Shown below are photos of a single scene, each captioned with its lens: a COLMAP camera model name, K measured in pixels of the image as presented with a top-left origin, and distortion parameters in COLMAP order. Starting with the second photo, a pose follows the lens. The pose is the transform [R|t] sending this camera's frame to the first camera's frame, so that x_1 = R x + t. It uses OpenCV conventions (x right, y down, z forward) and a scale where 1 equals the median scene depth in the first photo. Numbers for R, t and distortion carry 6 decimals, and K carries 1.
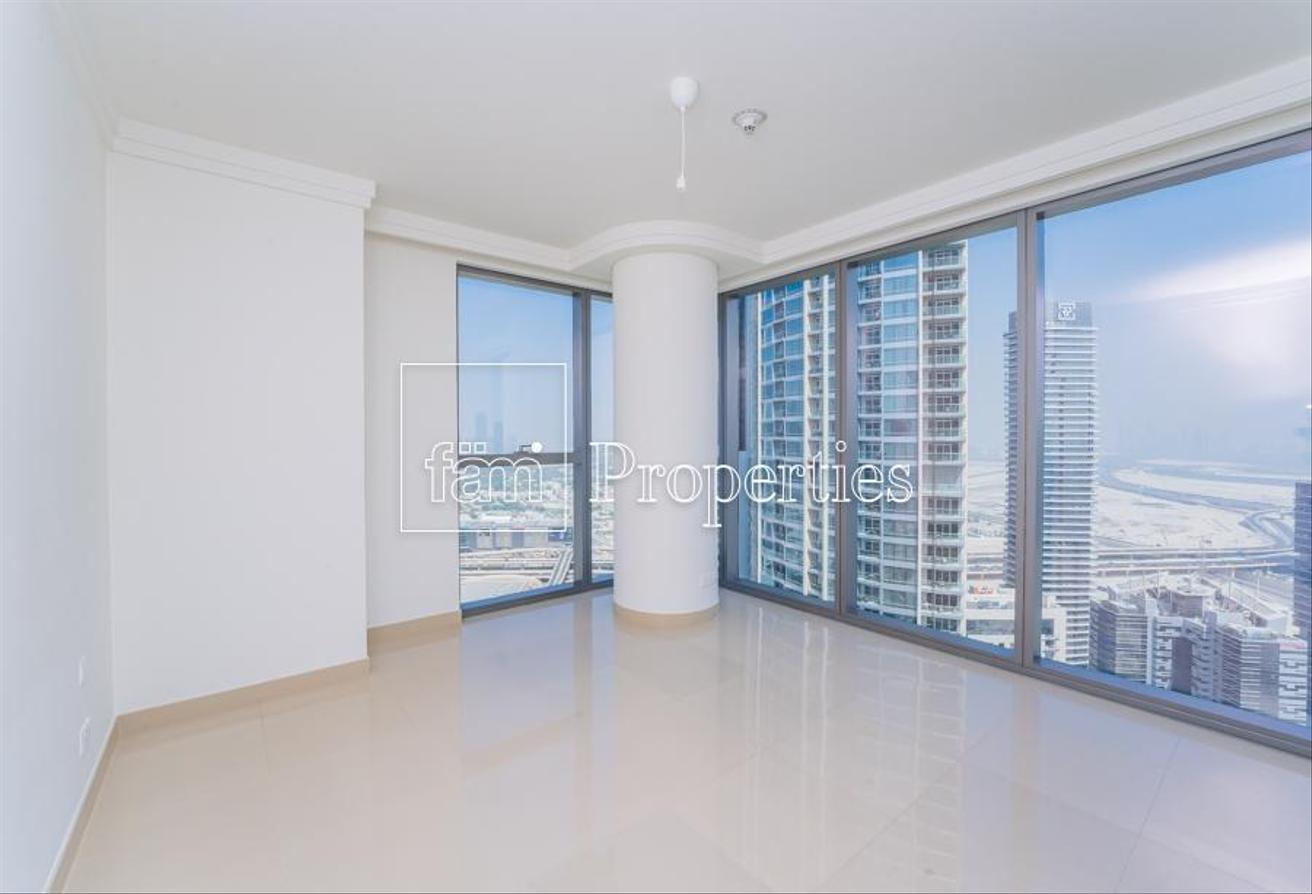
lens RADIAL K [[541.2, 0, 652.0], [0, 541.2, 445.5], [0, 0, 1]] dist [-0.017120, 0.002304]
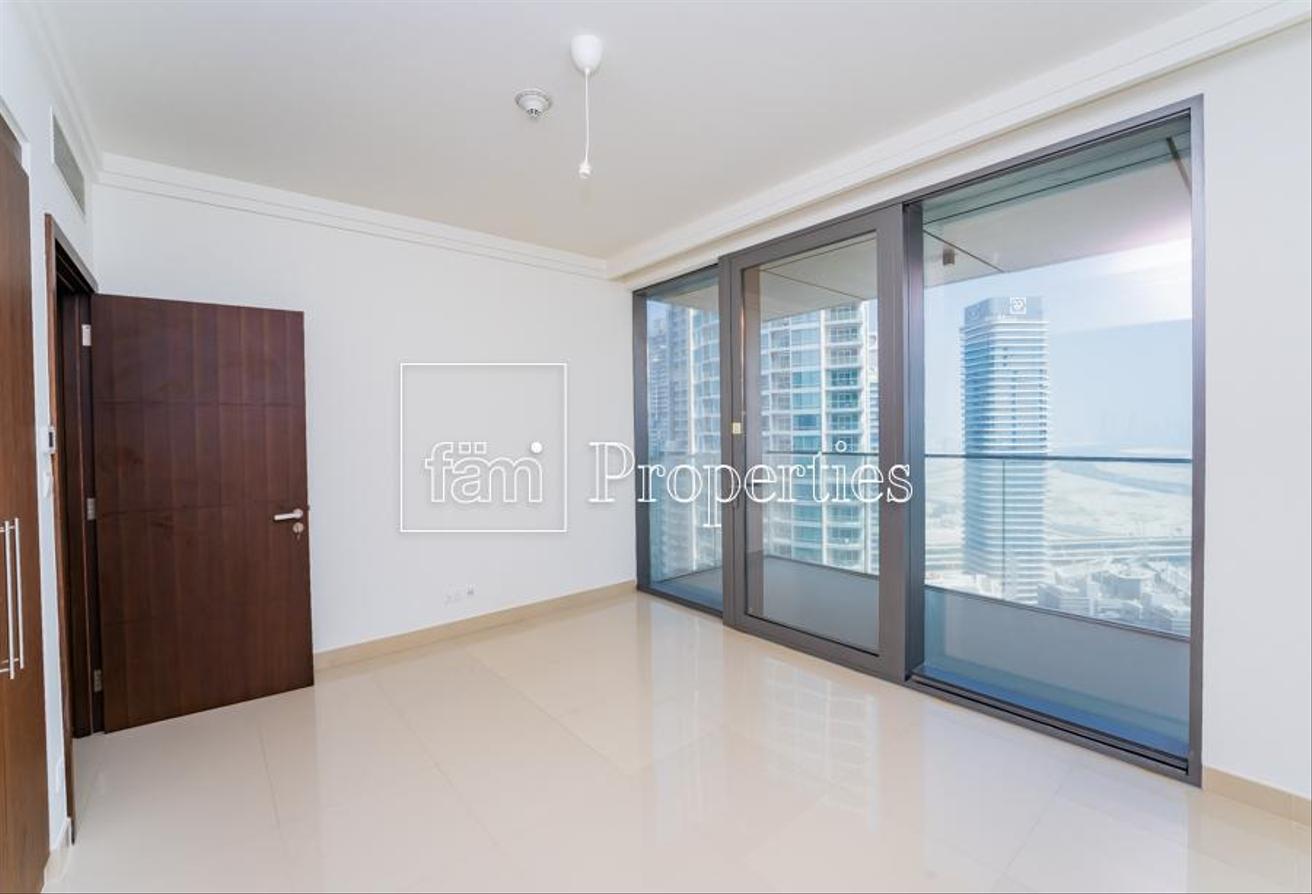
lens RADIAL K [[546.8, 0, 635.7], [0, 546.8, 448.2], [0, 0, 1]] dist [-0.013708, -0.000188]
pose [[0.999942, -0.010267, 0.003308, 0.106132], [0.010213, 0.999823, 0.015828, -0.001573], [-0.003470, -0.015793, 0.999869, -0.122974]]
